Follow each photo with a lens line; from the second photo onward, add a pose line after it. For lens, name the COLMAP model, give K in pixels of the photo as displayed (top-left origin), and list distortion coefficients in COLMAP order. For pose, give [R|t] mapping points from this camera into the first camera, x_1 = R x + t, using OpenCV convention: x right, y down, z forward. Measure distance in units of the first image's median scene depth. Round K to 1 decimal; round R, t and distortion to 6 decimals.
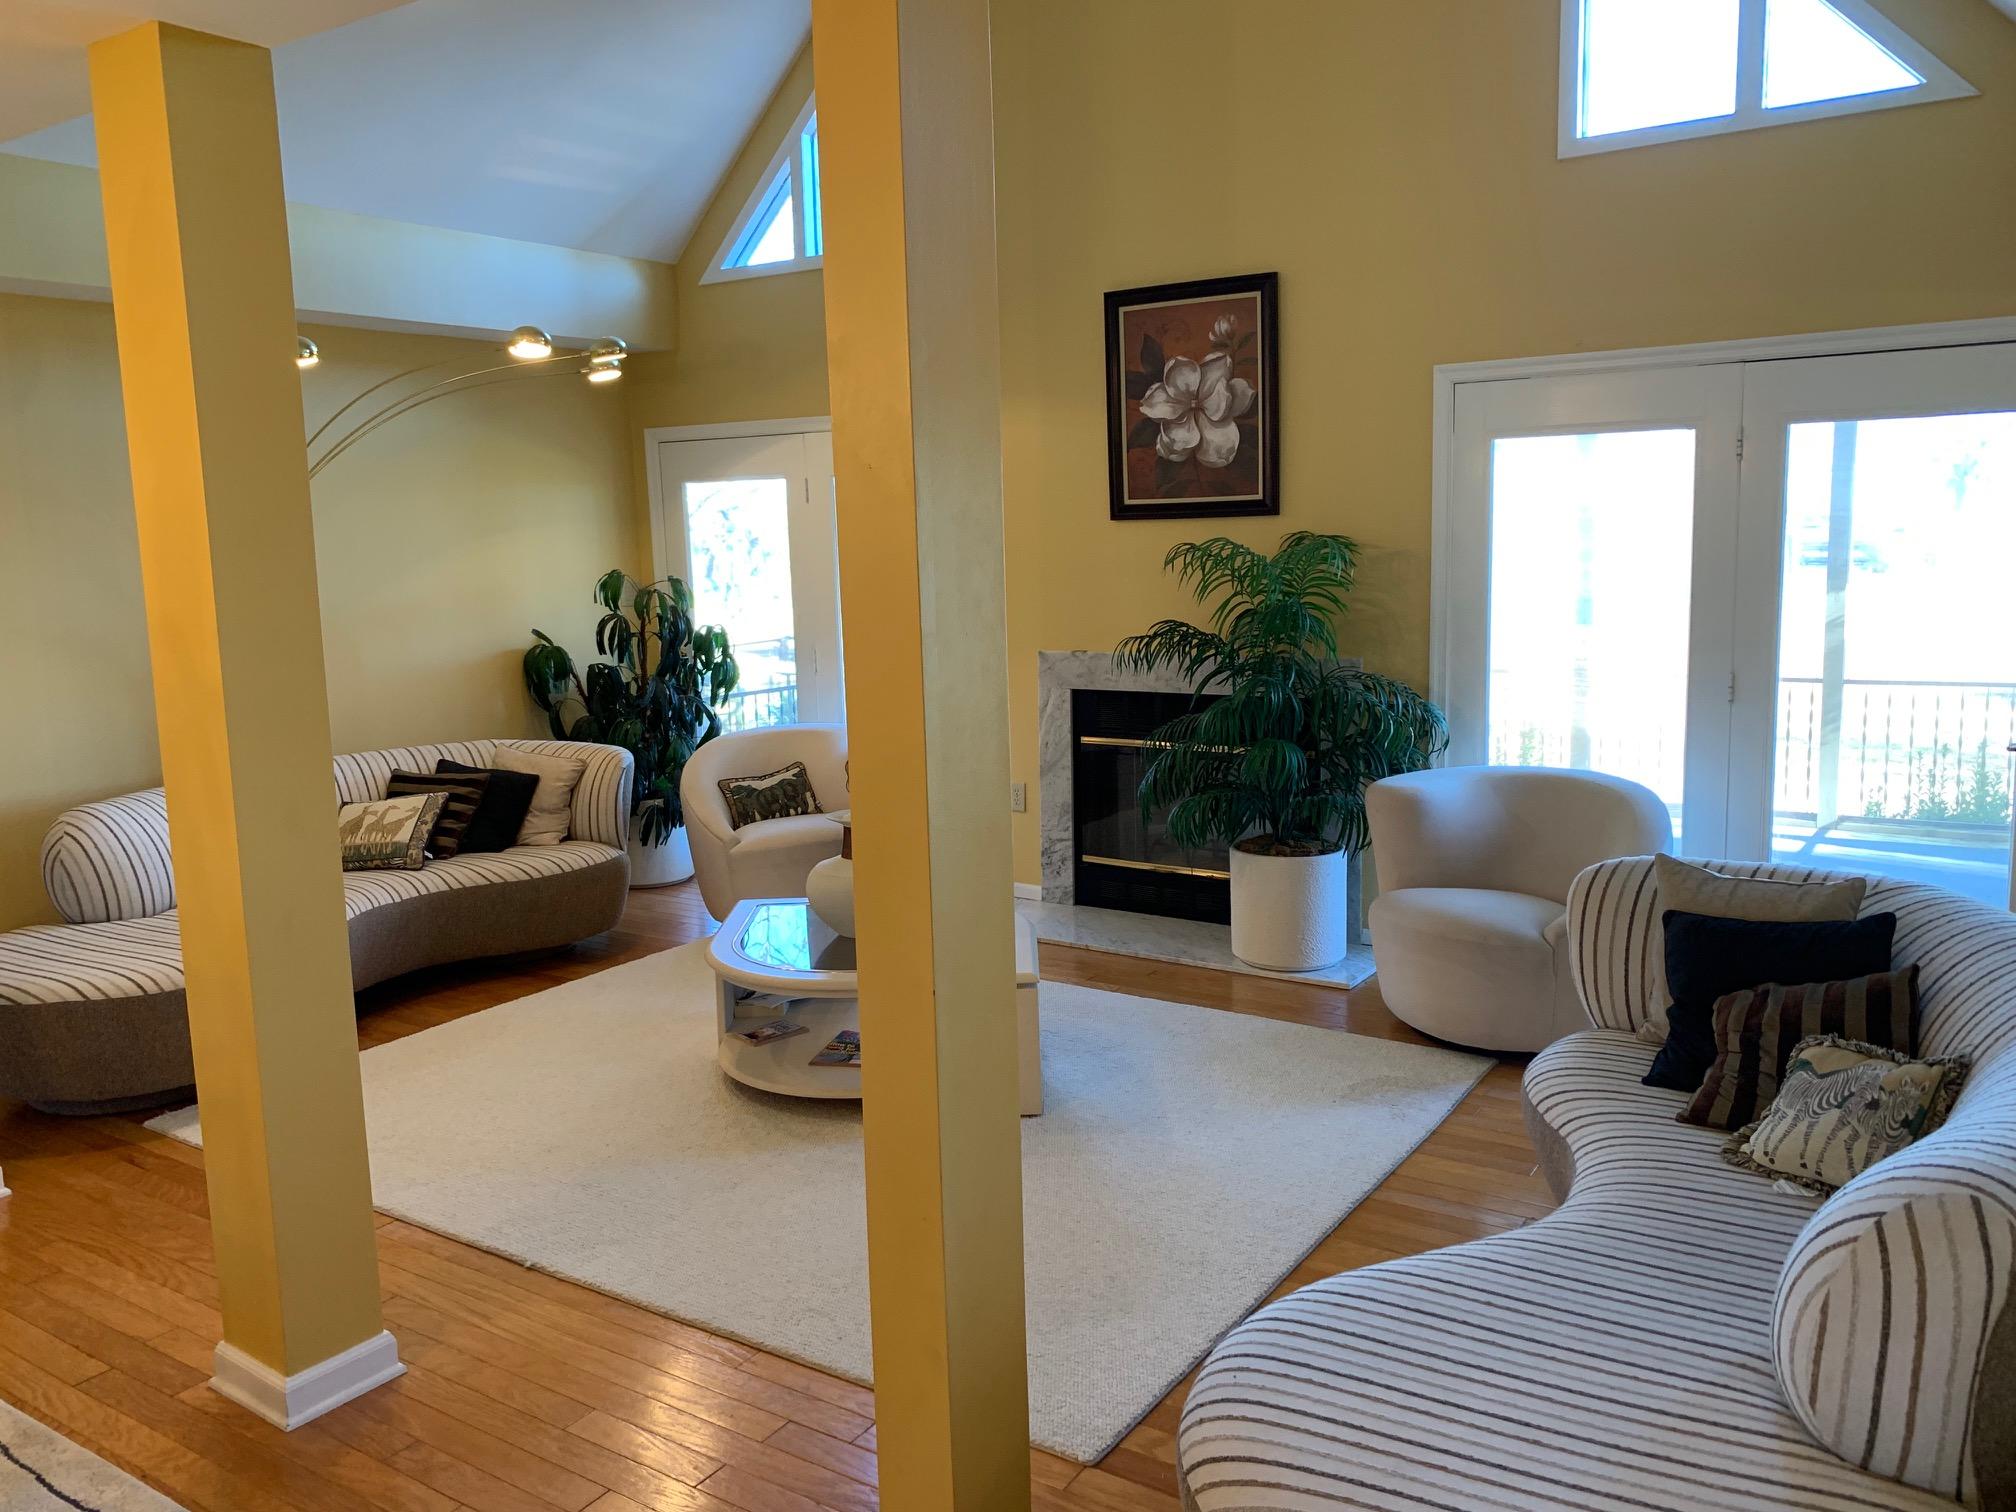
lens RADIAL K [[1524.1, 0, 1014.0], [0, 1524.1, 784.2], [0, 0, 1]] dist [0.045435, -0.057921]
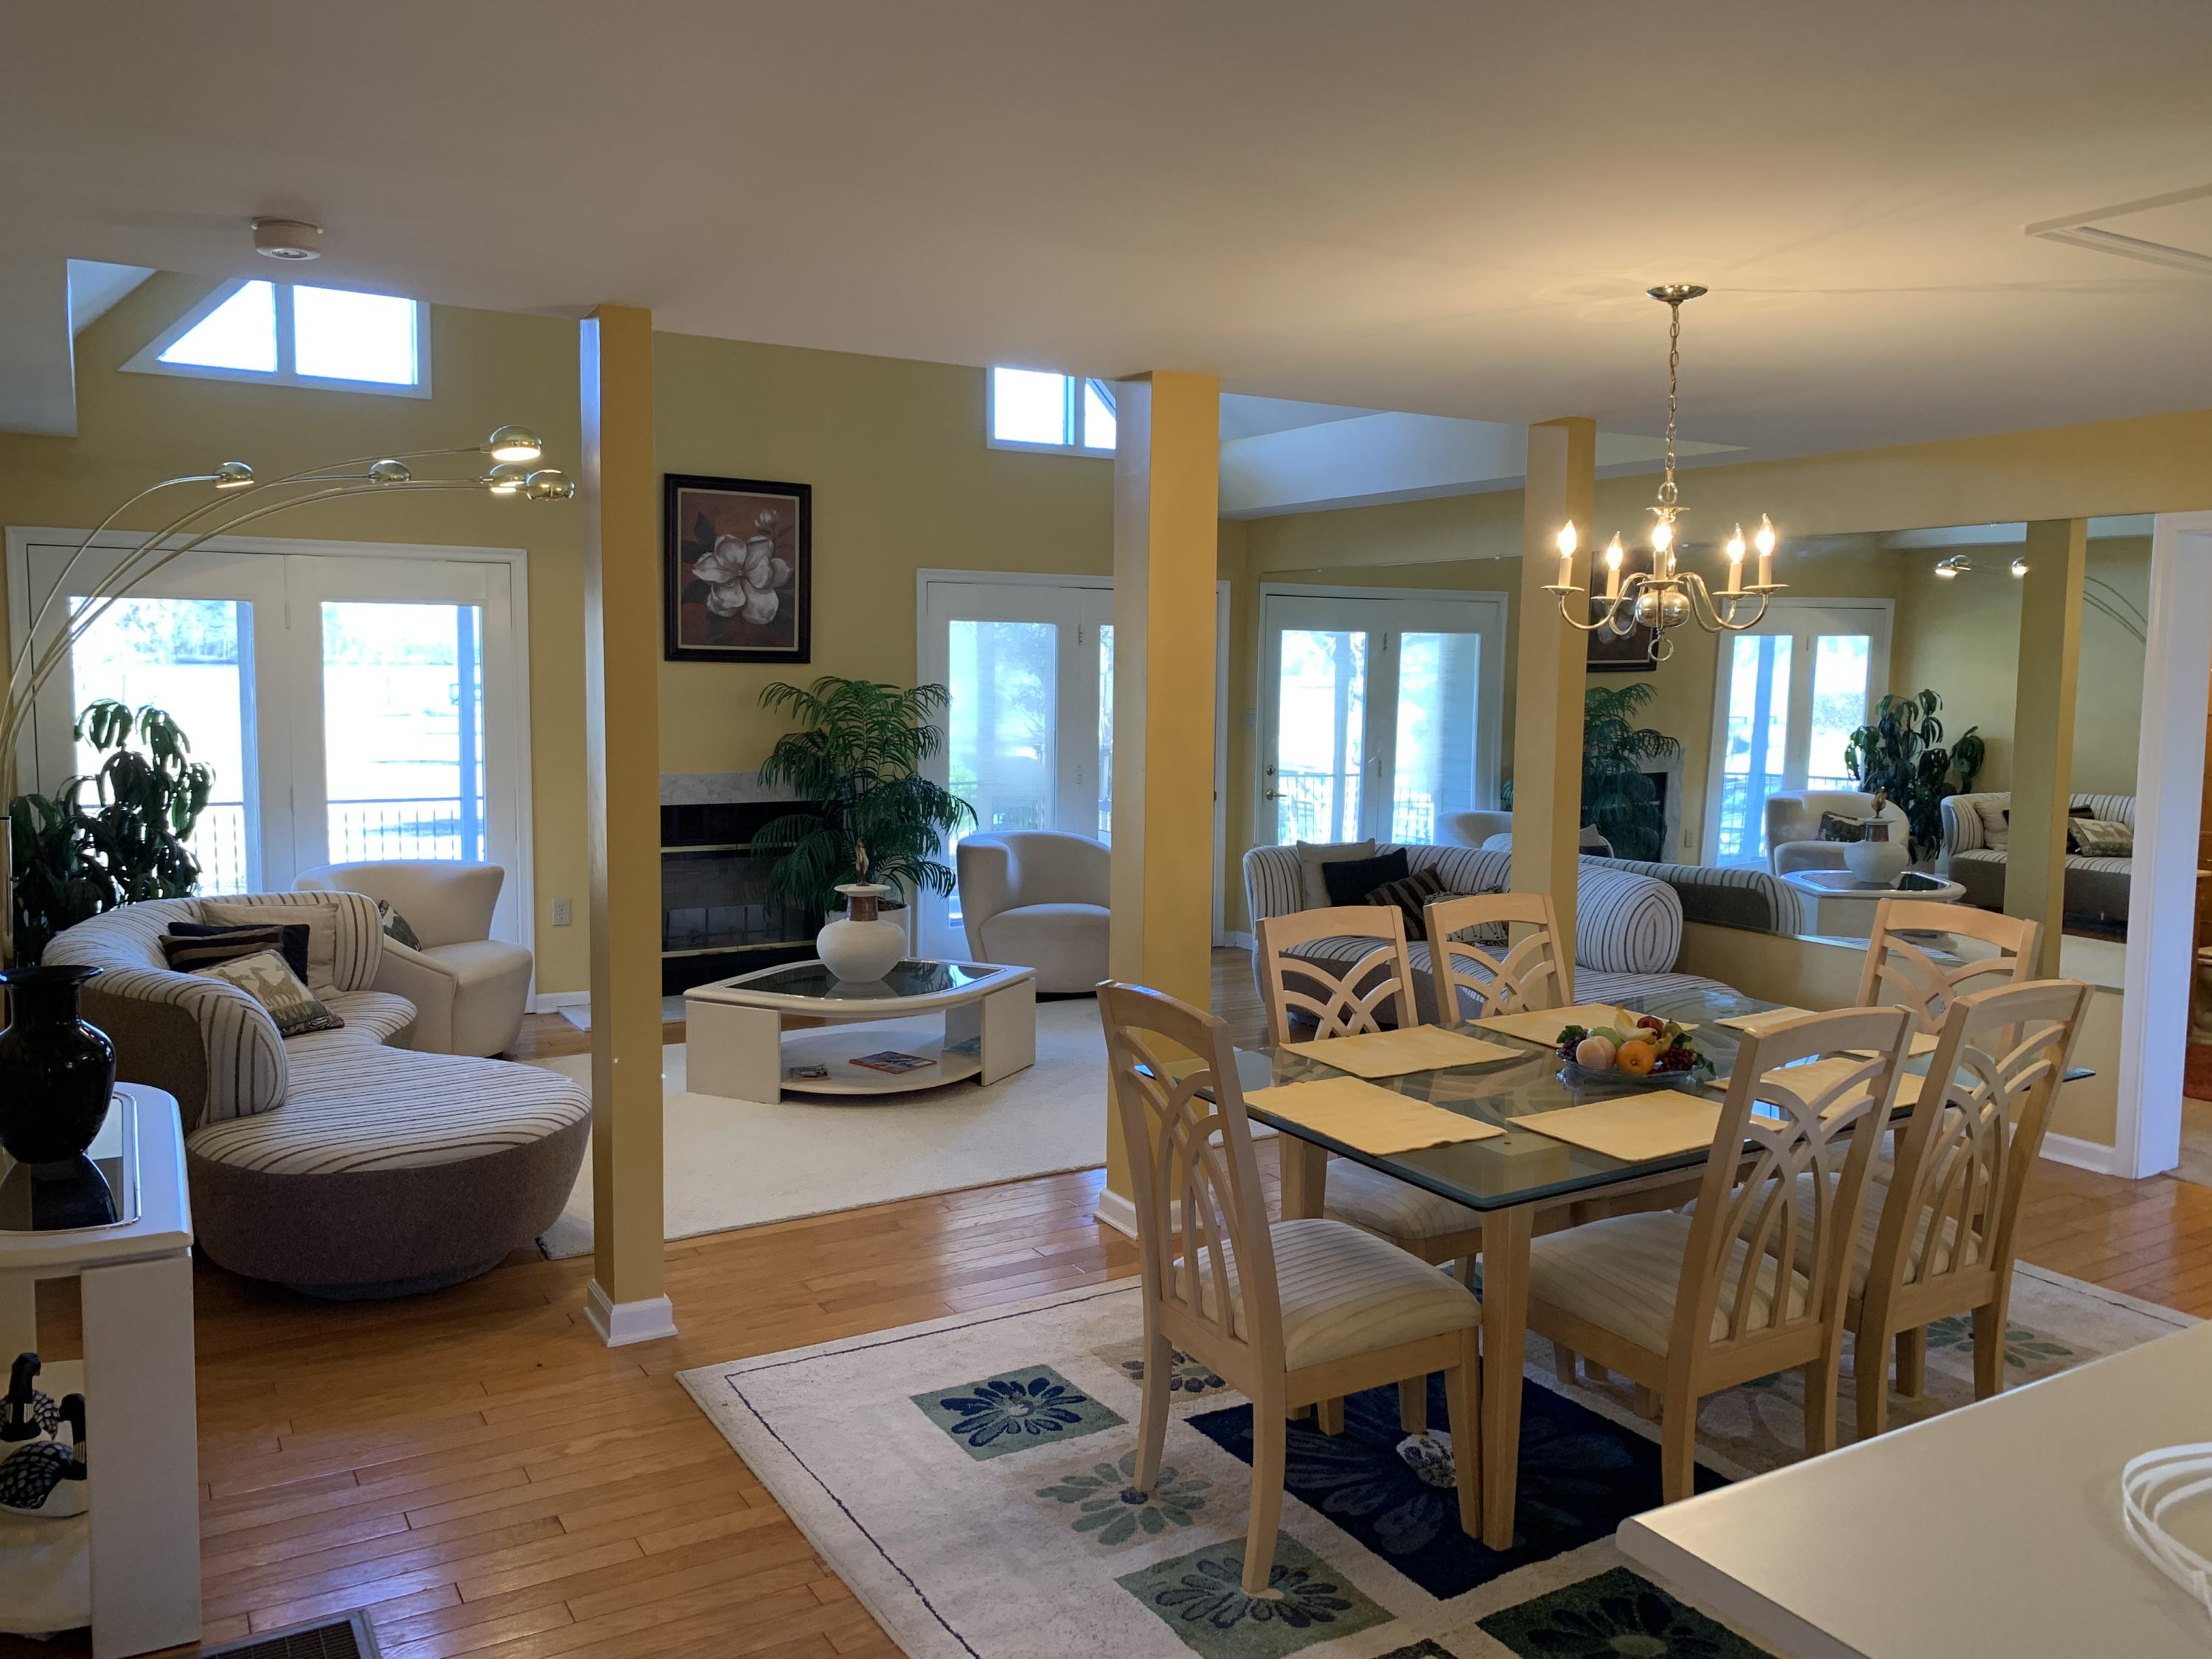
lens RADIAL K [[1672.2, 0, 1117.2], [0, 1672.2, 822.1], [0, 0, 1]] dist [0.045435, -0.057921]
pose [[0.431152, -0.054044, 0.900659, -0.998909], [0.124536, 0.992215, -0.000079, -0.006534], [-0.893643, 0.112198, 0.434526, 0.145319]]
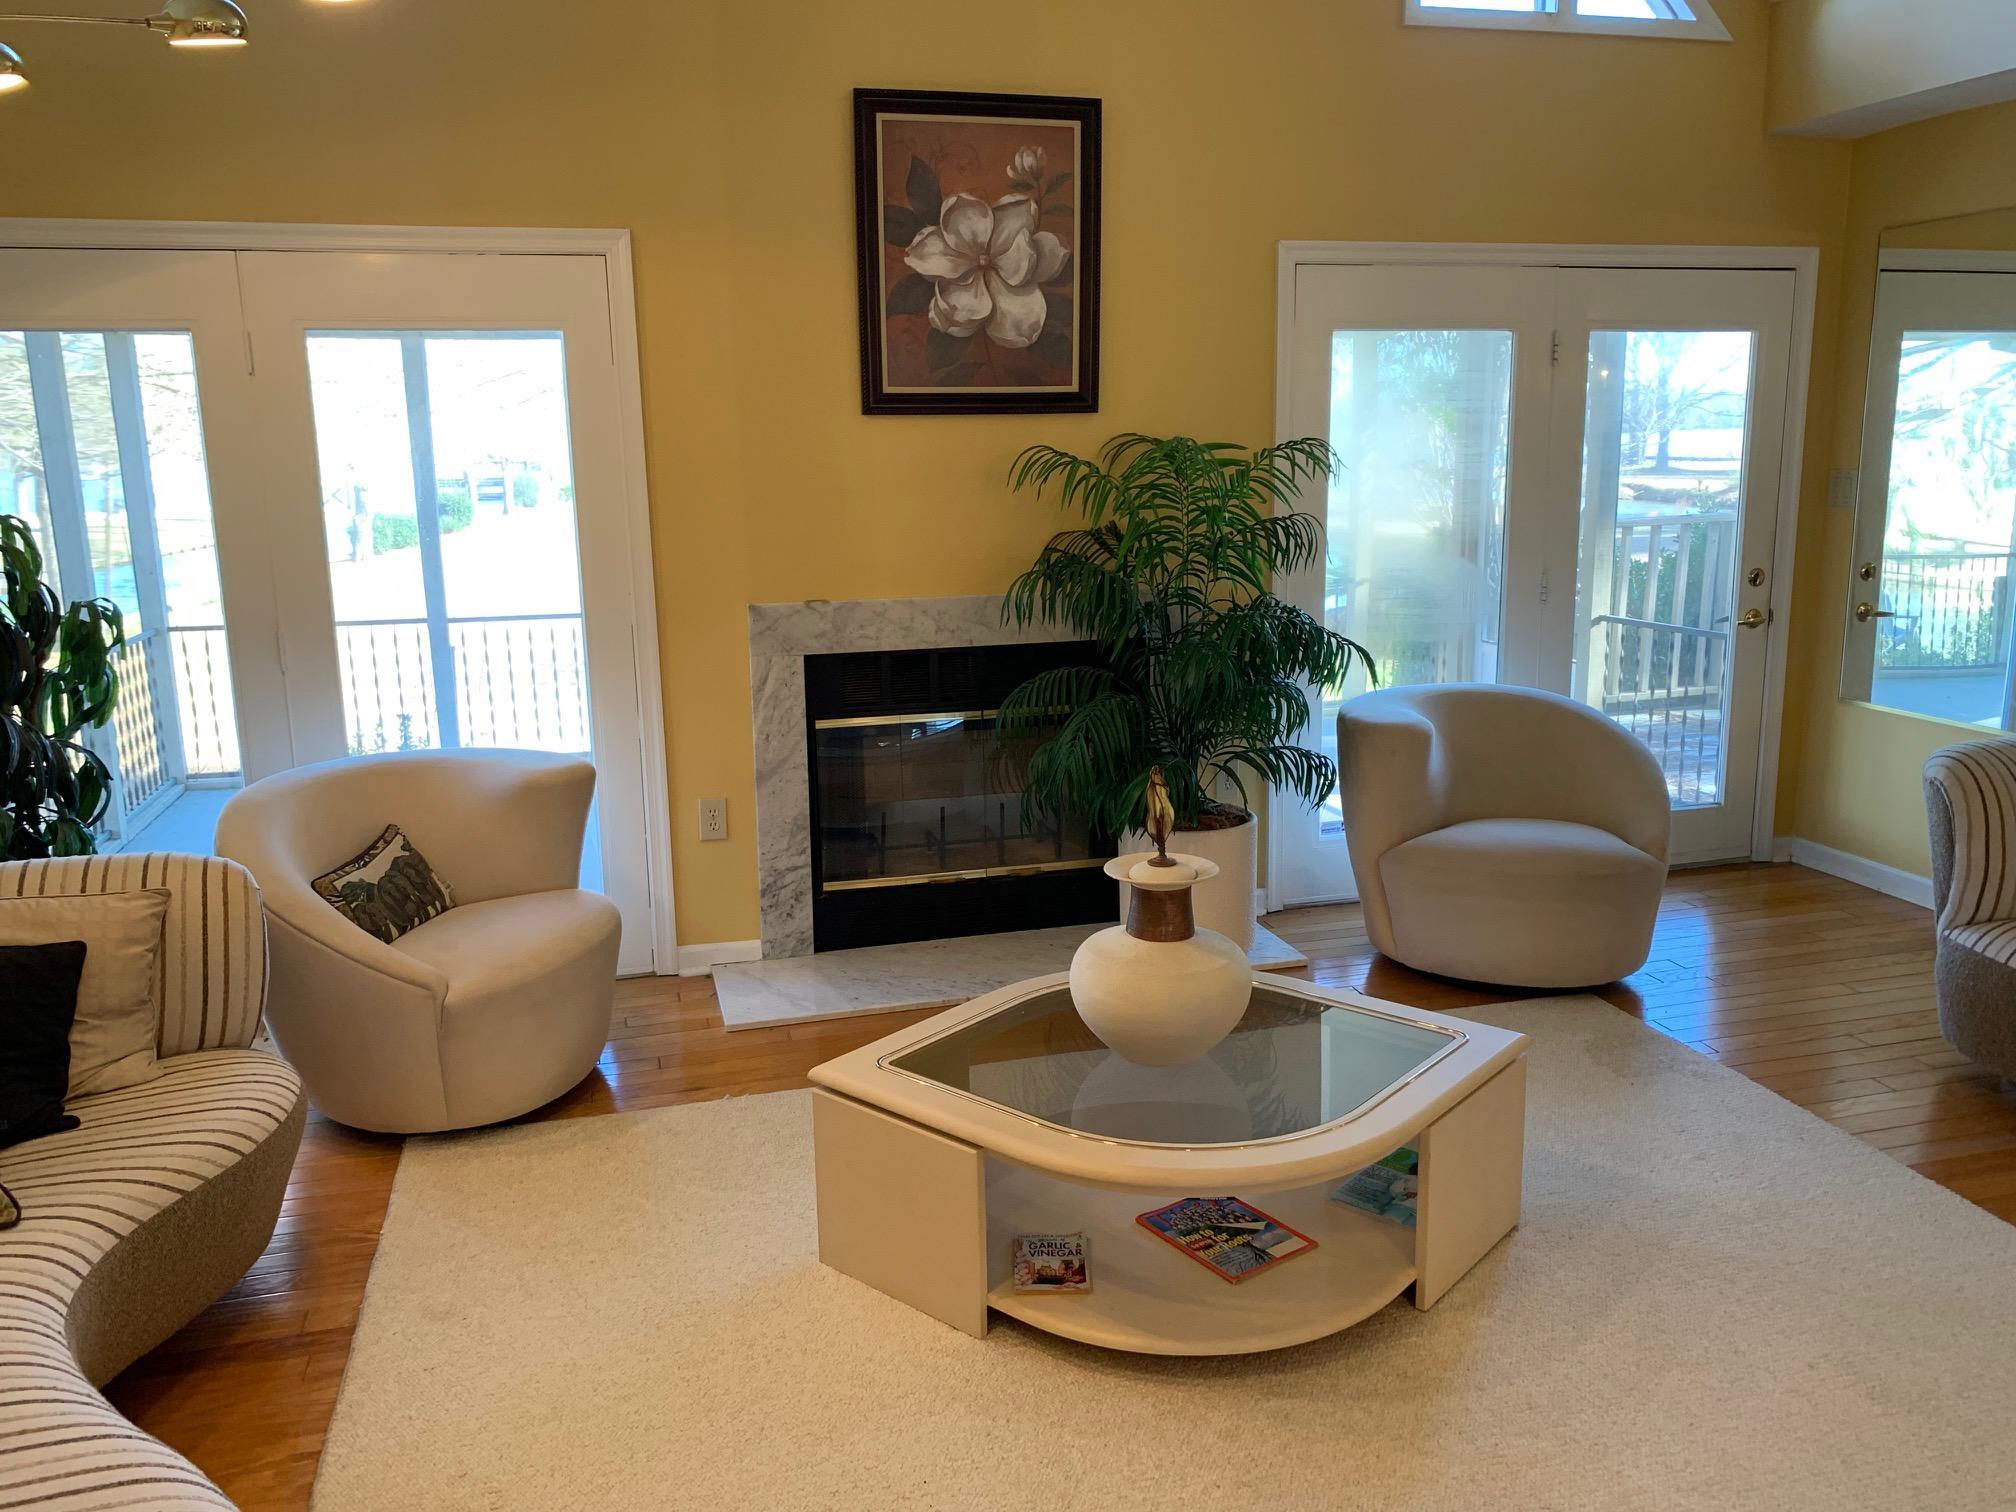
lens RADIAL K [[1524.1, 0, 1018.8], [0, 1524.1, 769.5], [0, 0, 1]] dist [0.045435, -0.057921]
pose [[0.661863, -0.143551, 0.735752, -0.460147], [0.124428, 0.988916, 0.081014, -0.059228], [-0.739226, 0.037928, 0.672388, 0.487039]]
